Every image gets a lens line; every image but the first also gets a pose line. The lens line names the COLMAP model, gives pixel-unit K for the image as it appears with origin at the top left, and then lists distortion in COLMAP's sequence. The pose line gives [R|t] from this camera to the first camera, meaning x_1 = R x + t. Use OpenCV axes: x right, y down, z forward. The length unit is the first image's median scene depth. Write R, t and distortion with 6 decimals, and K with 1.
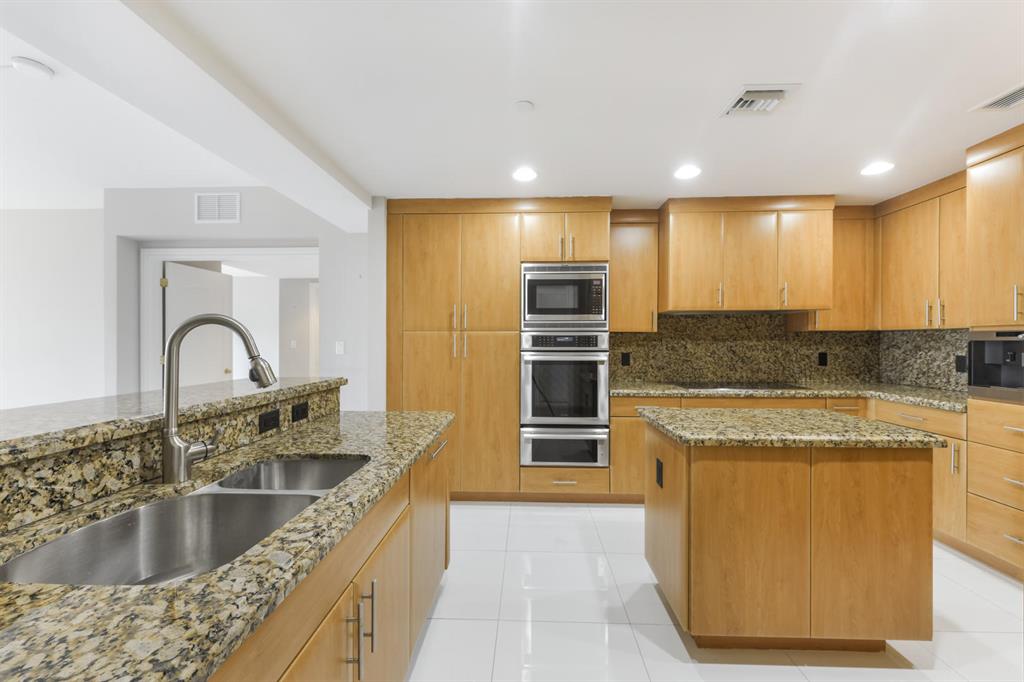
lens RADIAL K [[413.5, 0, 513.0], [0, 413.5, 338.2], [0, 0, 1]] dist [0.000197, -0.000035]
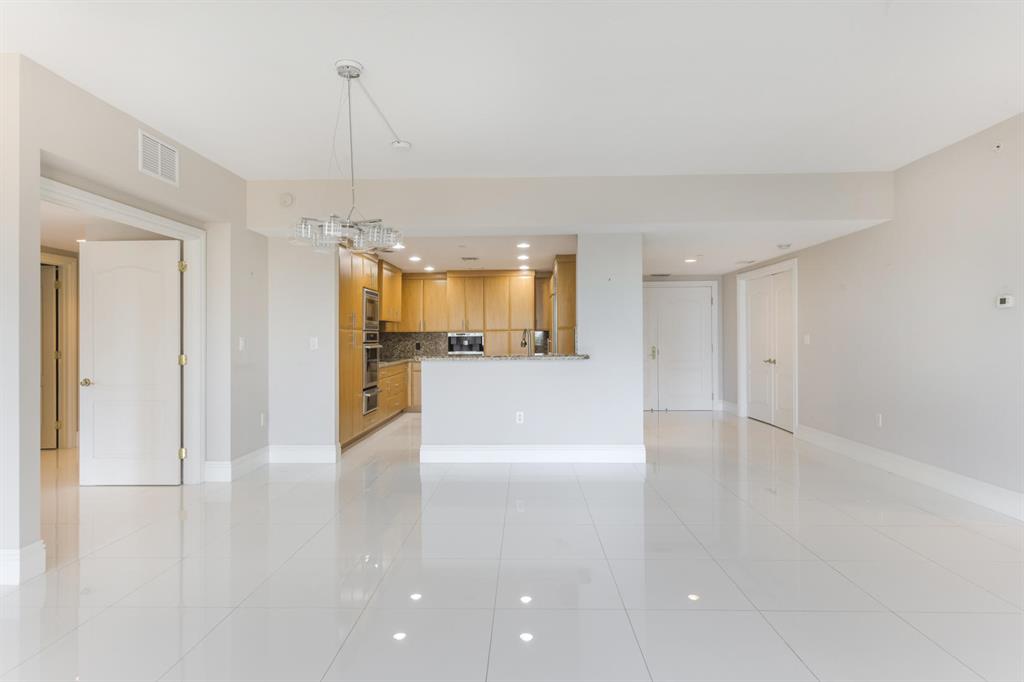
lens RADIAL K [[566.6, 0, 509.6], [0, 566.6, 337.1], [0, 0, 1]] dist [0.001200, 0.000244]
pose [[0.013206, -0.001597, 0.999912, -2.137384], [0.008768, 0.999960, 0.001481, 0.007719], [-0.999874, 0.008748, 0.013219, 0.390141]]
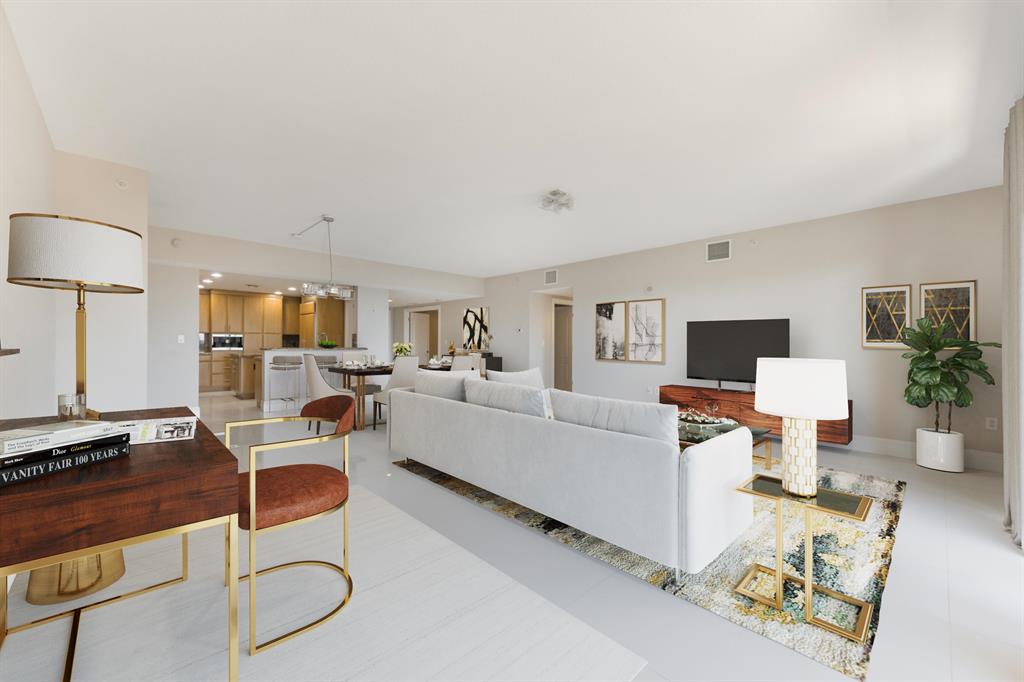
lens RADIAL K [[413.5, 0, 512.4], [0, 413.5, 340.3], [0, 0, 1]] dist [0.000197, -0.000035]
pose [[-0.715992, -0.007173, 0.698071, -2.760577], [-0.009761, 0.999952, 0.000264, 0.010700], [-0.698040, -0.006625, -0.716028, 1.276262]]
